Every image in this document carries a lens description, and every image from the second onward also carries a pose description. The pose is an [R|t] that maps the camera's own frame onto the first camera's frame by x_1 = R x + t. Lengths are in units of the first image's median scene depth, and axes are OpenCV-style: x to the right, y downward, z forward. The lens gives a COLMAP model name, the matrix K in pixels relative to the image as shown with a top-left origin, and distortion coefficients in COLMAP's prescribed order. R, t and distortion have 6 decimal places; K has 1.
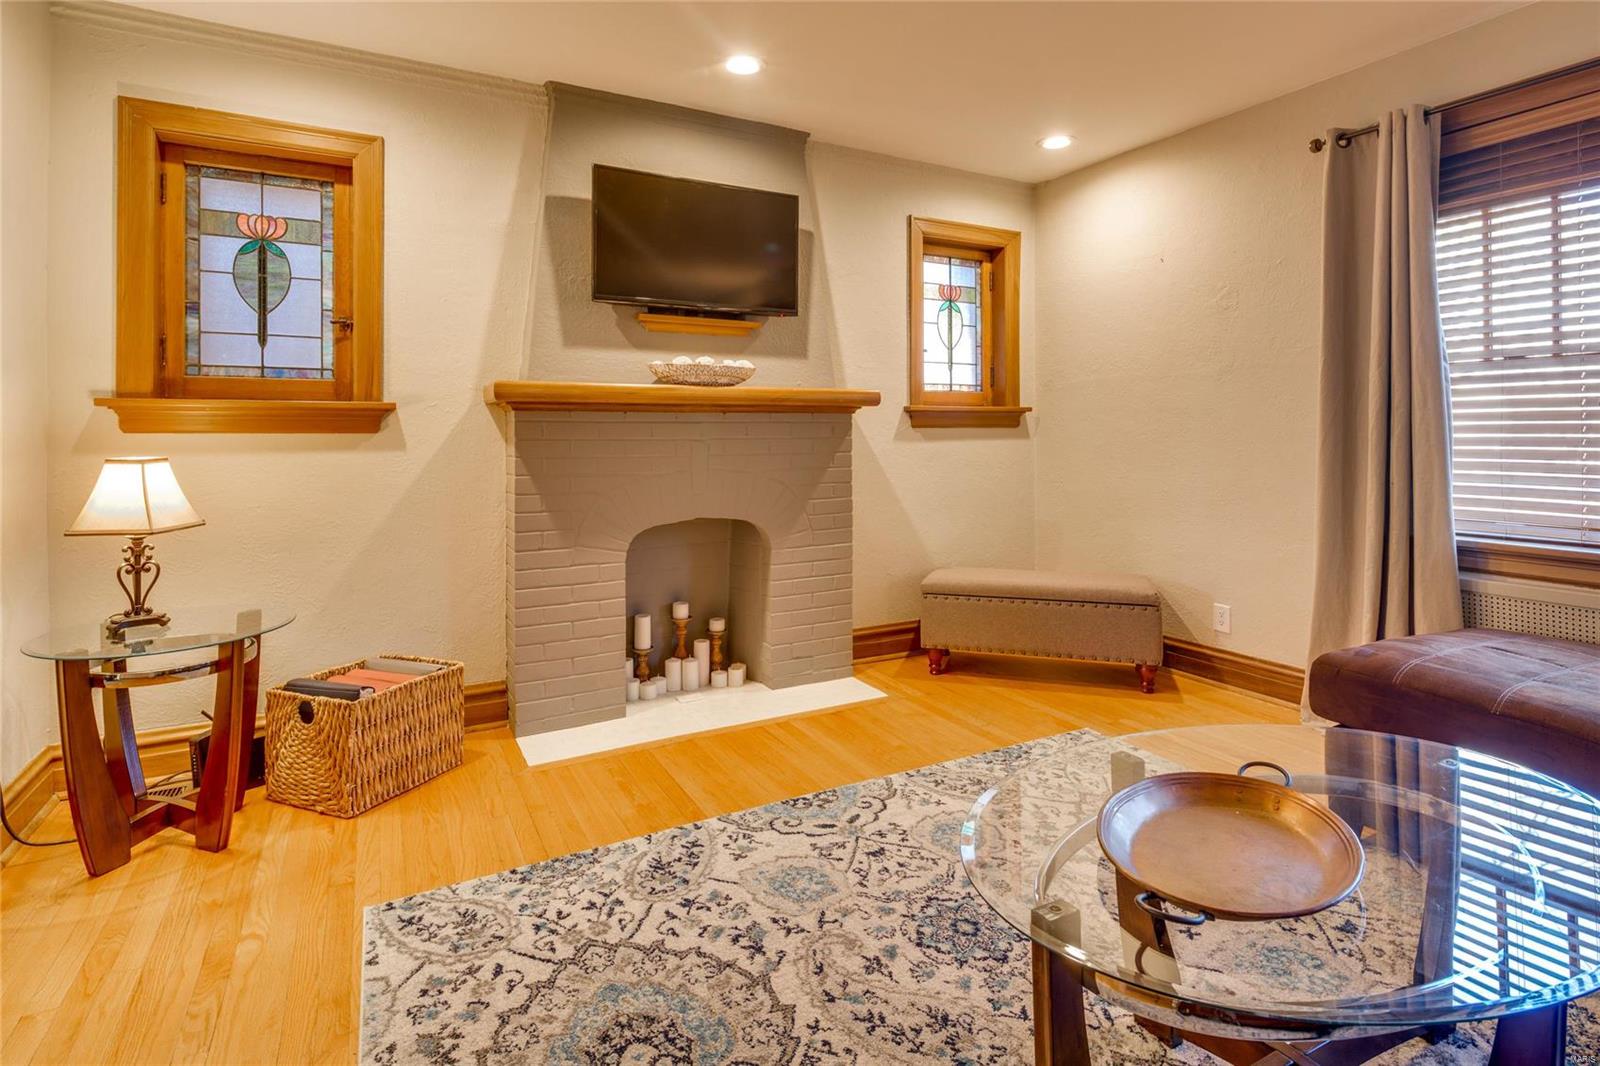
lens RADIAL K [[785.8, 0, 802.9], [0, 785.8, 433.0], [0, 0, 1]] dist [-0.000663, -0.000661]
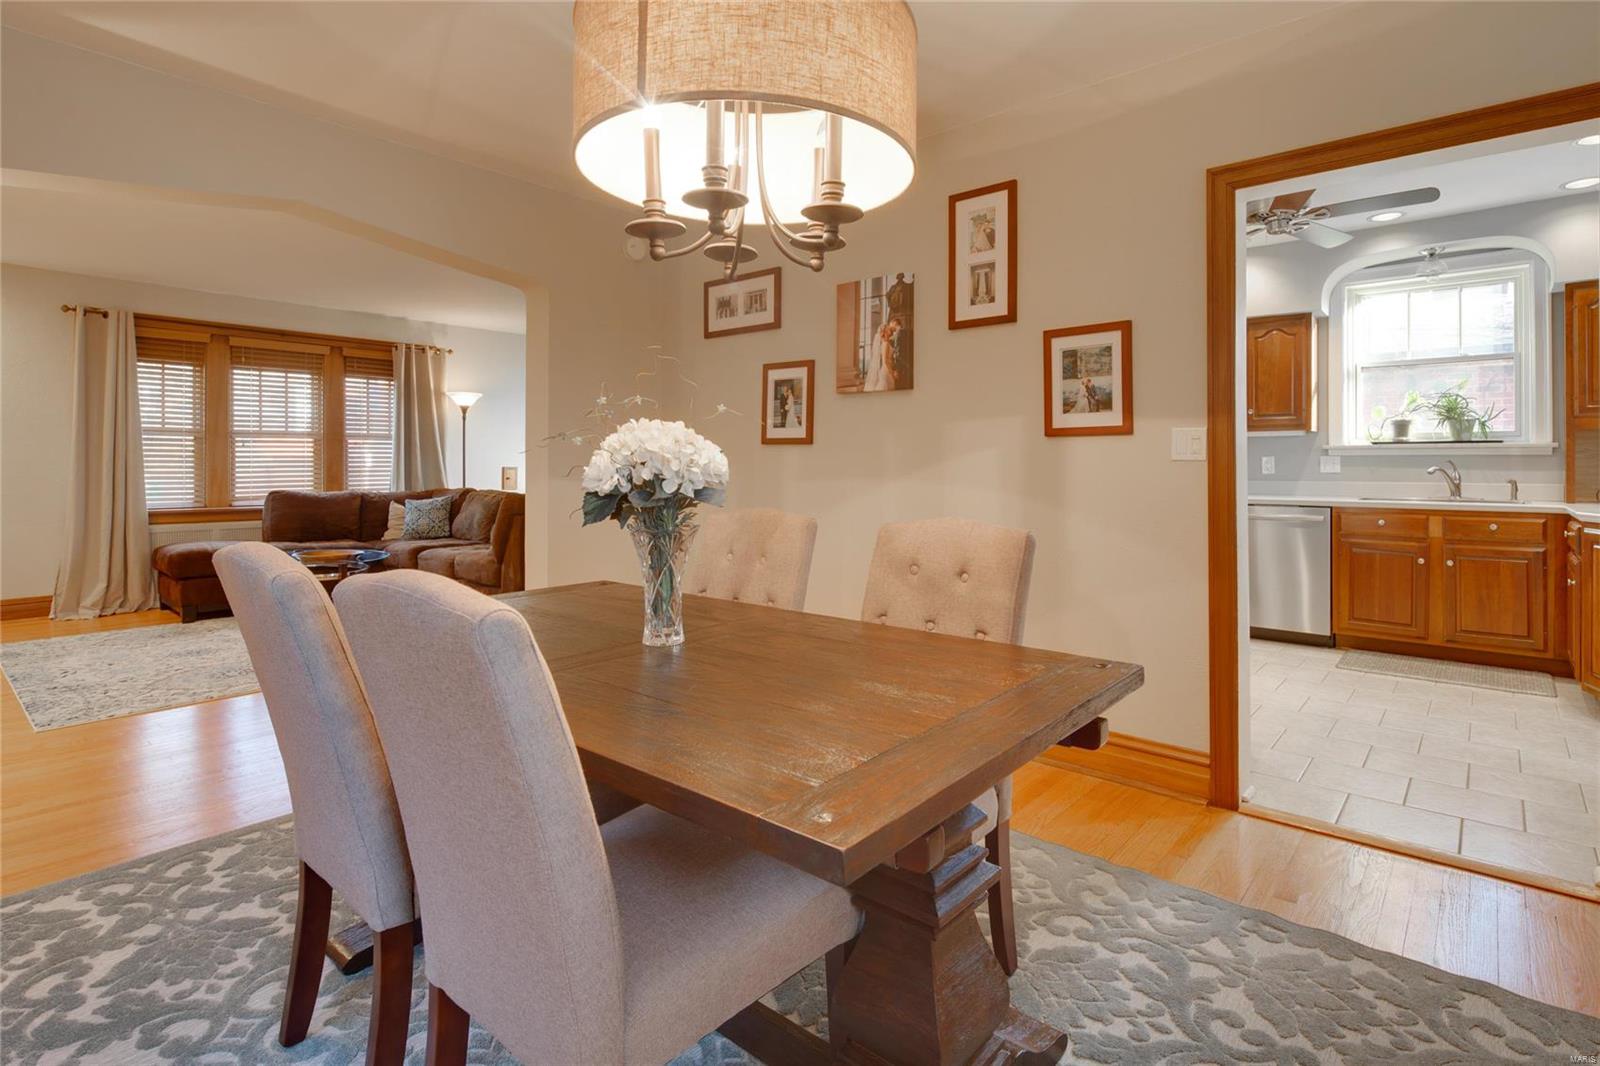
lens RADIAL K [[780.8, 0, 836.1], [0, 780.8, 460.9], [0, 0, 1]] dist [-0.001156, -0.000265]
pose [[-0.371607, 0.007494, 0.928360, -1.892719], [-0.001695, 0.999960, -0.008750, 0.005855], [-0.928388, -0.004825, -0.371580, -0.006597]]
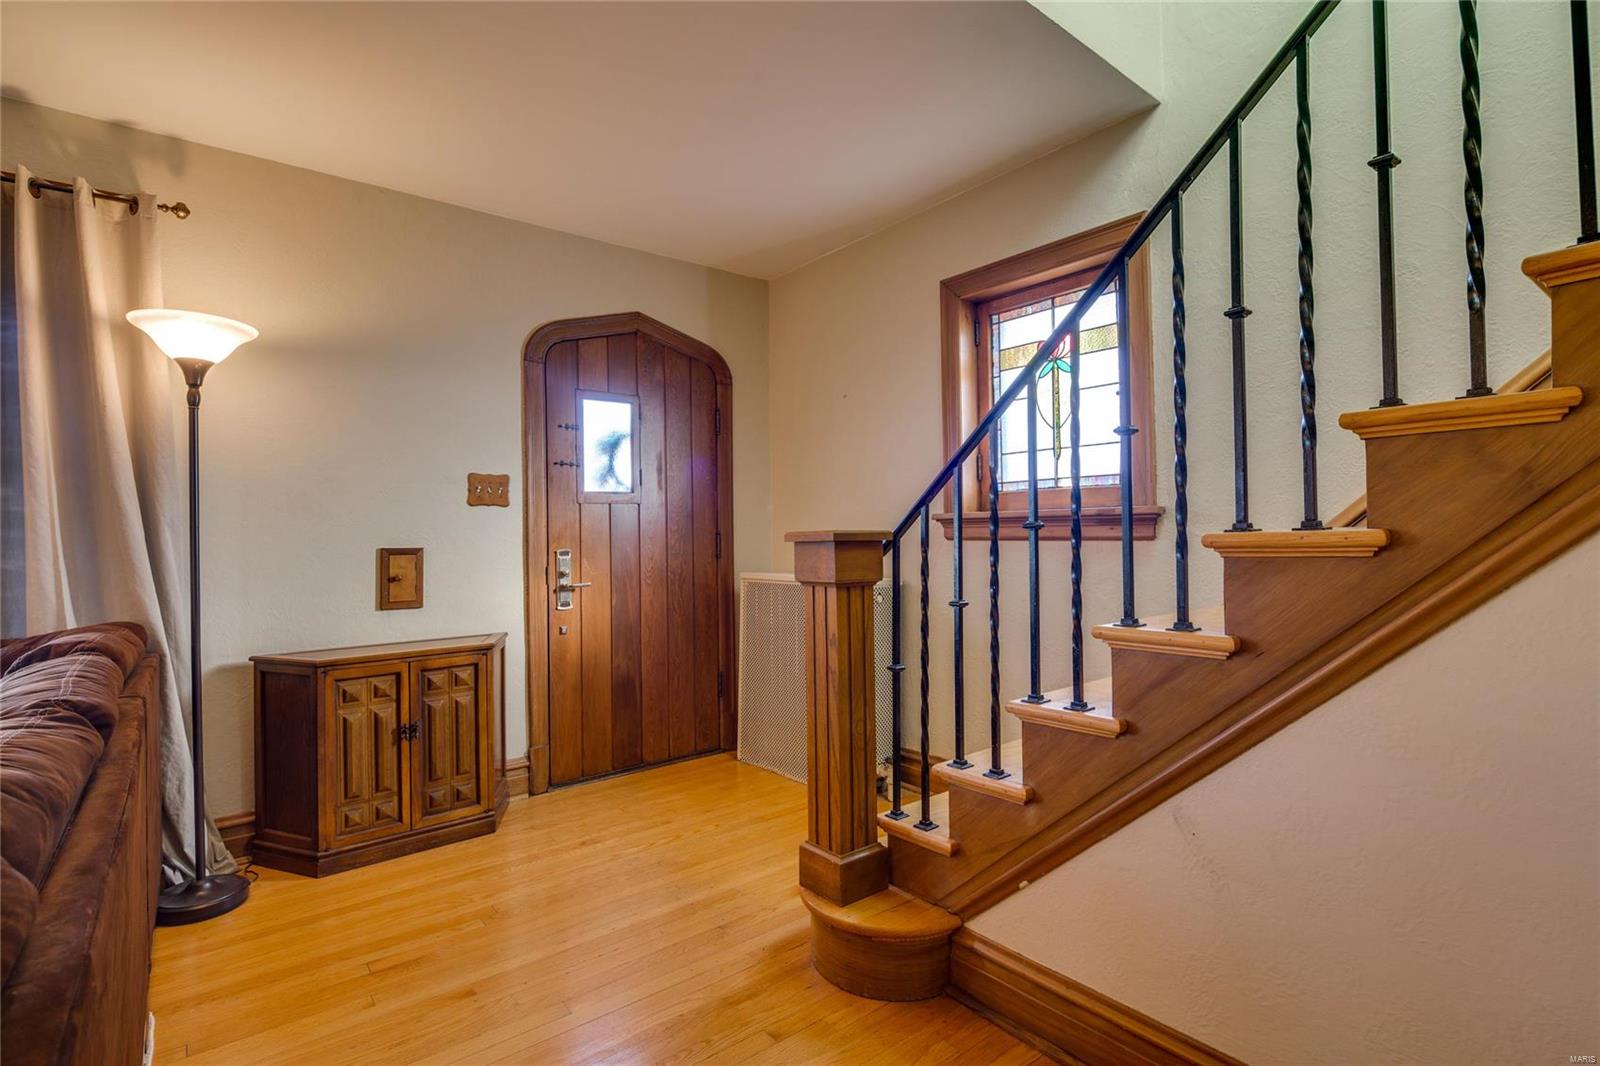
lens RADIAL K [[771.0, 0, 794.3], [0, 771.0, 523.3], [0, 0, 1]] dist [-0.001084, -0.001101]
pose [[-0.166450, 0.018425, 0.985878, 0.153176], [0.009111, 0.999811, -0.017147, -0.006810], [-0.986008, 0.006128, -0.166586, -0.328719]]
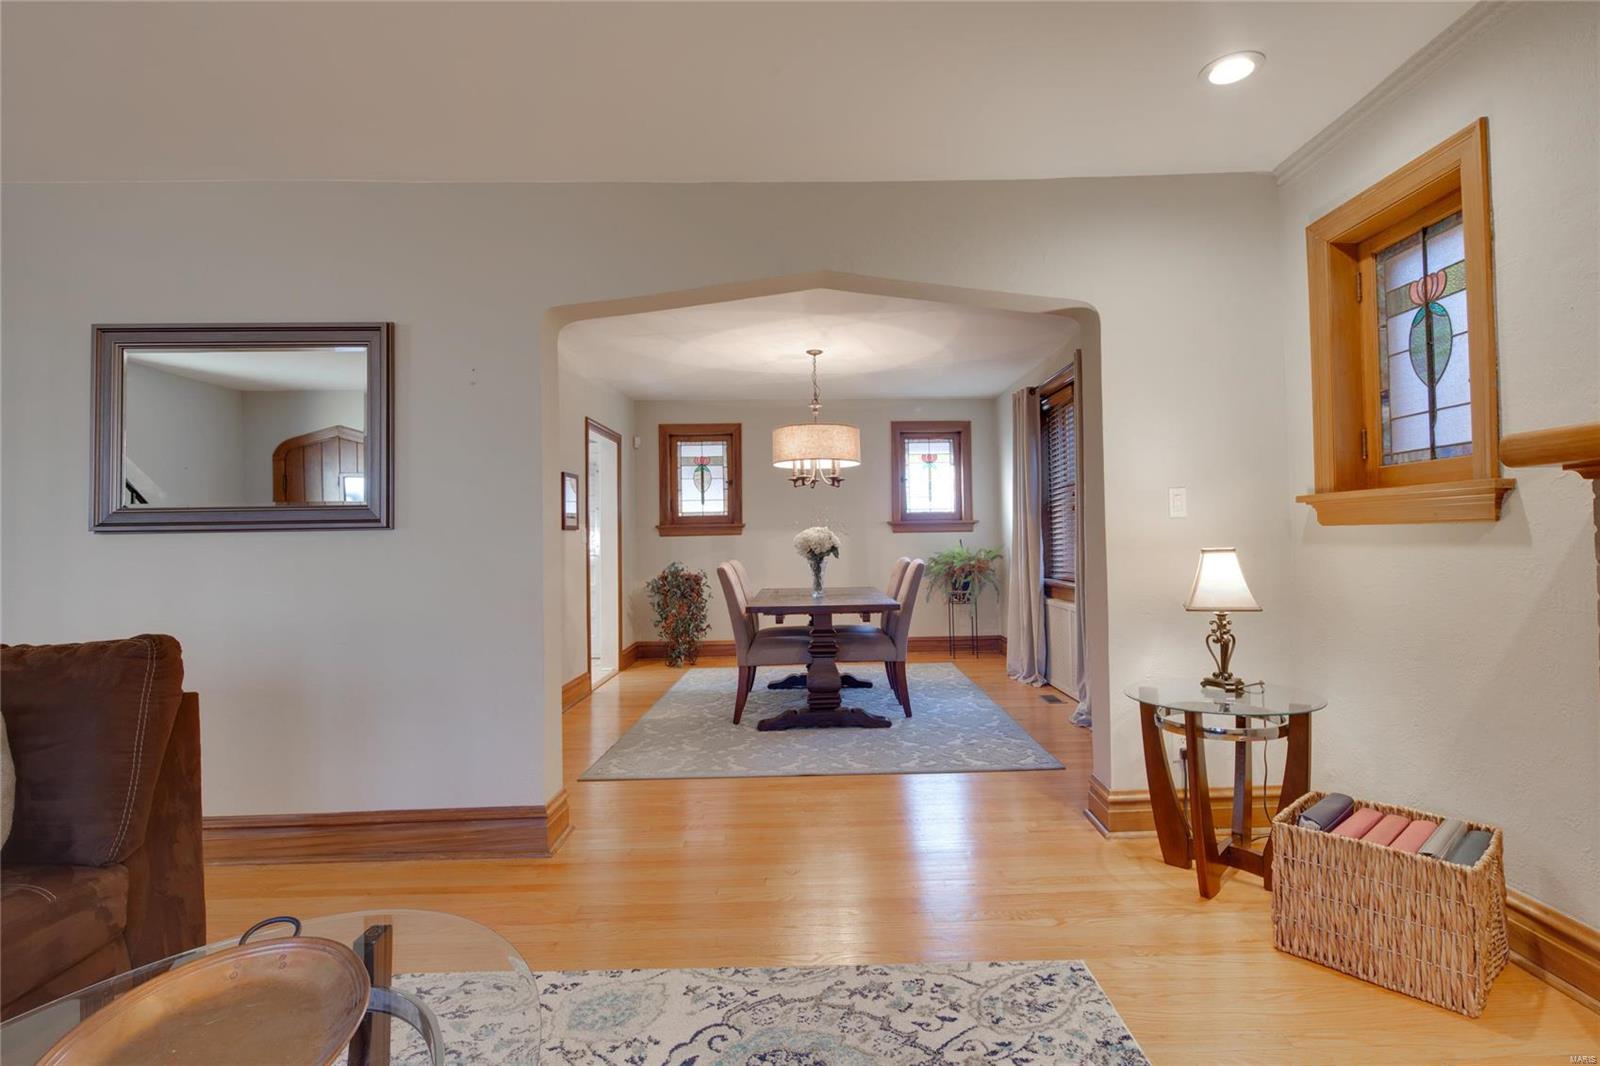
lens RADIAL K [[789.5, 0, 835.3], [0, 789.5, 512.8], [0, 0, 1]] dist [0.000440, -0.000634]
pose [[-0.452761, -0.017160, -0.891467, 0.403564], [0.024784, 0.999186, -0.031821, 0.000342], [0.891287, -0.036502, -0.451968, 0.811501]]
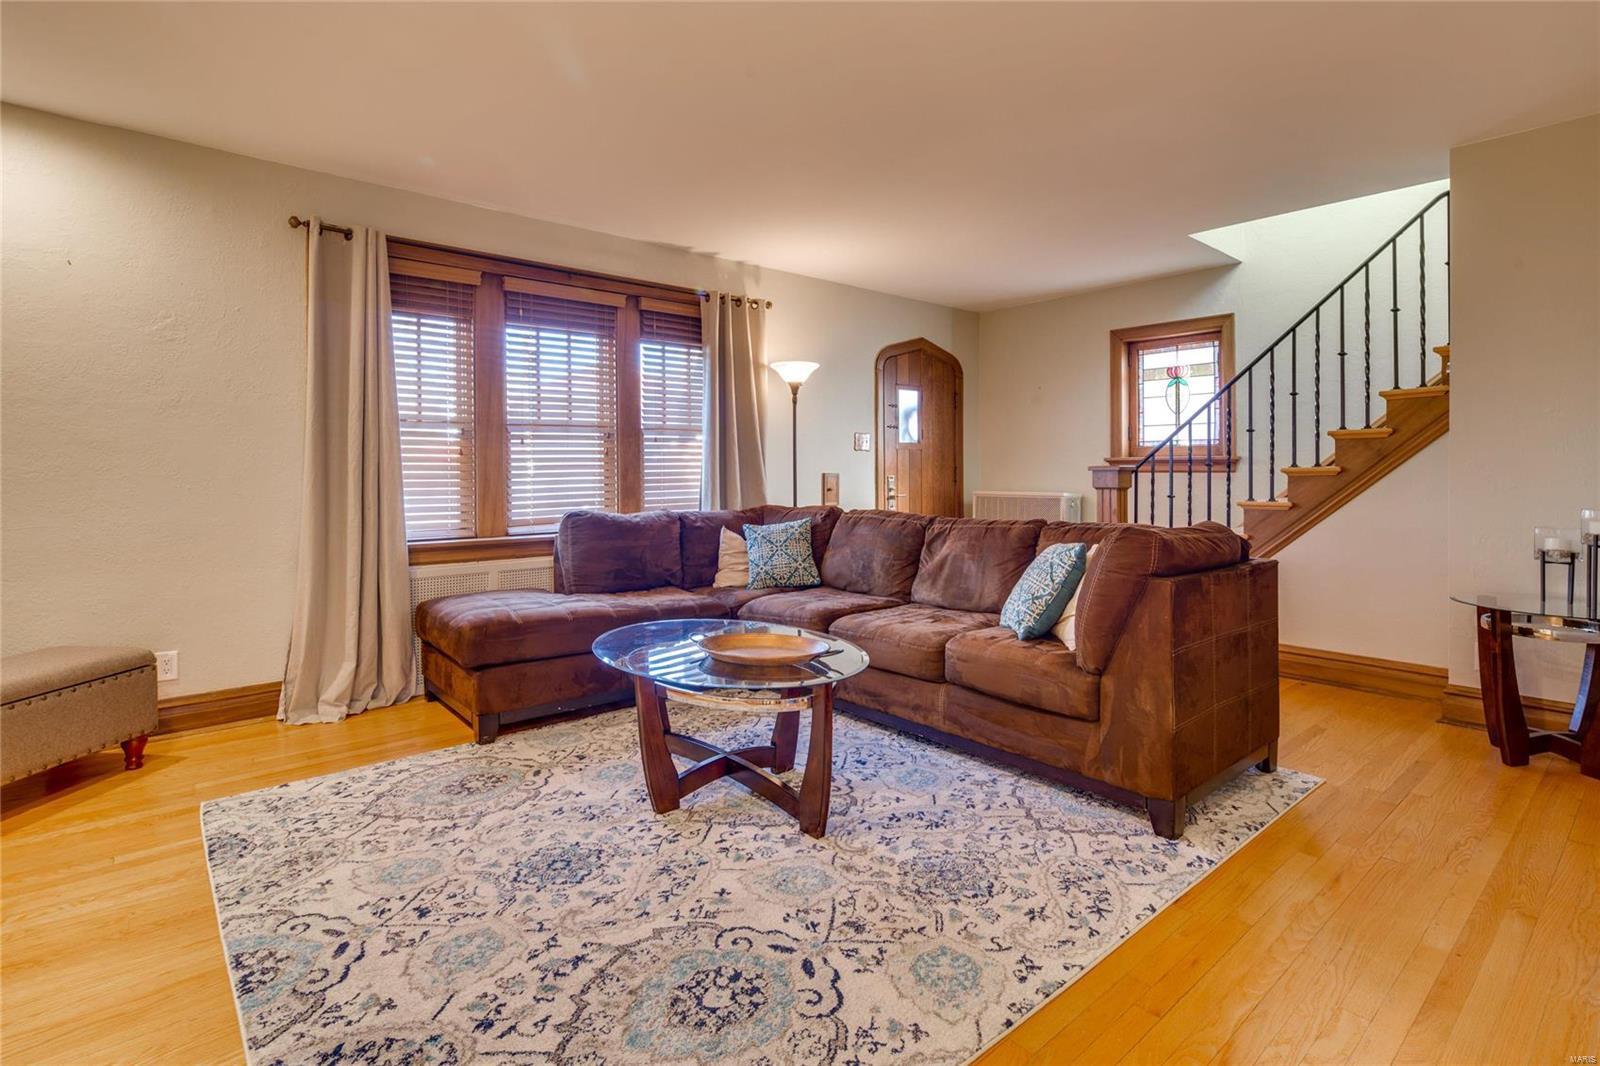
lens RADIAL K [[785.3, 0, 794.7], [0, 785.3, 470.3], [0, 0, 1]] dist [-0.000545, -0.000205]
pose [[-0.205368, 0.002960, 0.978680, -0.694985], [0.000297, 0.999996, -0.002963, 0.002889], [-0.978685, -0.000317, -0.205368, 0.564153]]
